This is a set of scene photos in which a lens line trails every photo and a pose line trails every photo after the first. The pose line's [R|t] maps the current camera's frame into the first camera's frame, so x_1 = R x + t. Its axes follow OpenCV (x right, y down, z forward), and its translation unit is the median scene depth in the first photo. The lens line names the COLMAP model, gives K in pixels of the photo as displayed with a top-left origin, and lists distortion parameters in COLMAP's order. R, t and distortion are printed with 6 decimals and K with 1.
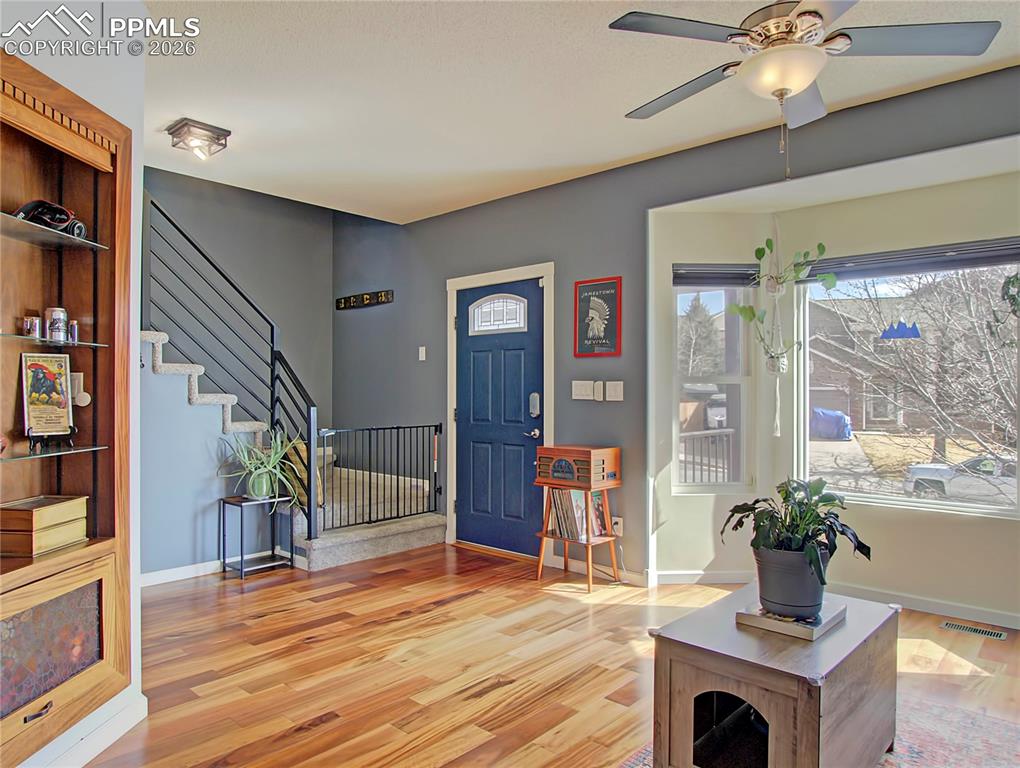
lens RADIAL K [[654.0, 0, 500.0], [0, 654.0, 387.3], [0, 0, 1]] dist [-0.032942, 0.003480]
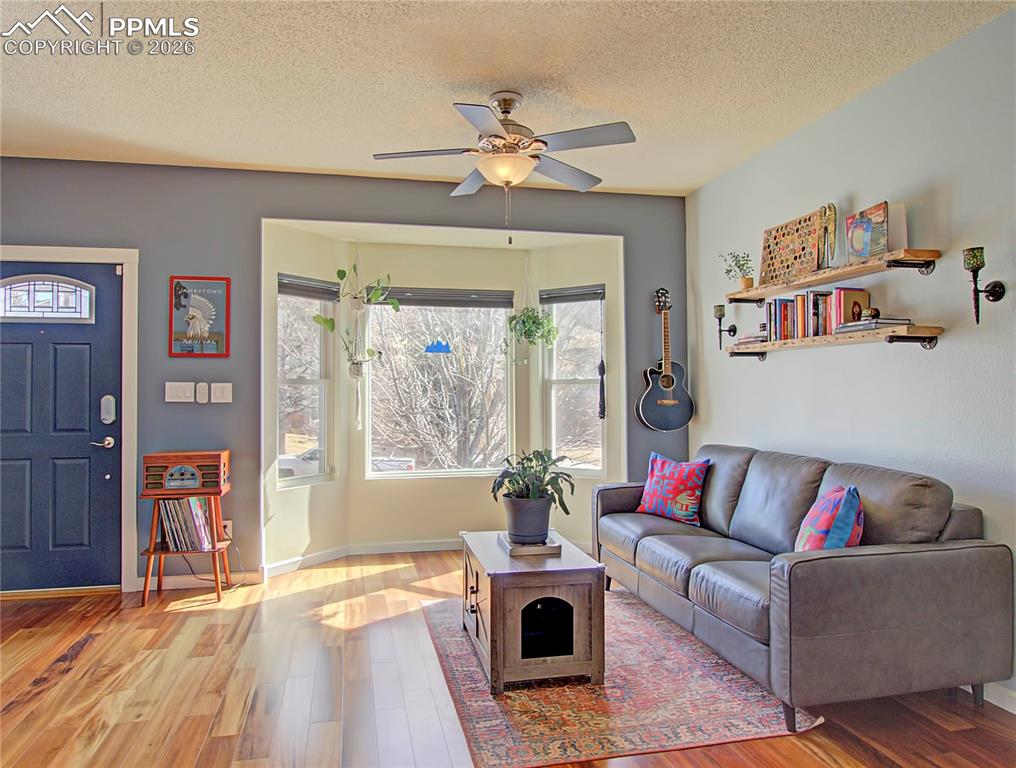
lens RADIAL K [[669.4, 0, 468.3], [0, 669.4, 374.6], [0, 0, 1]] dist [-0.032356, 0.007890]
pose [[0.585557, 0.015387, 0.810485, -0.438261], [0.001494, 0.999798, -0.020061, -0.001061], [-0.810630, 0.012957, 0.585416, 0.111895]]
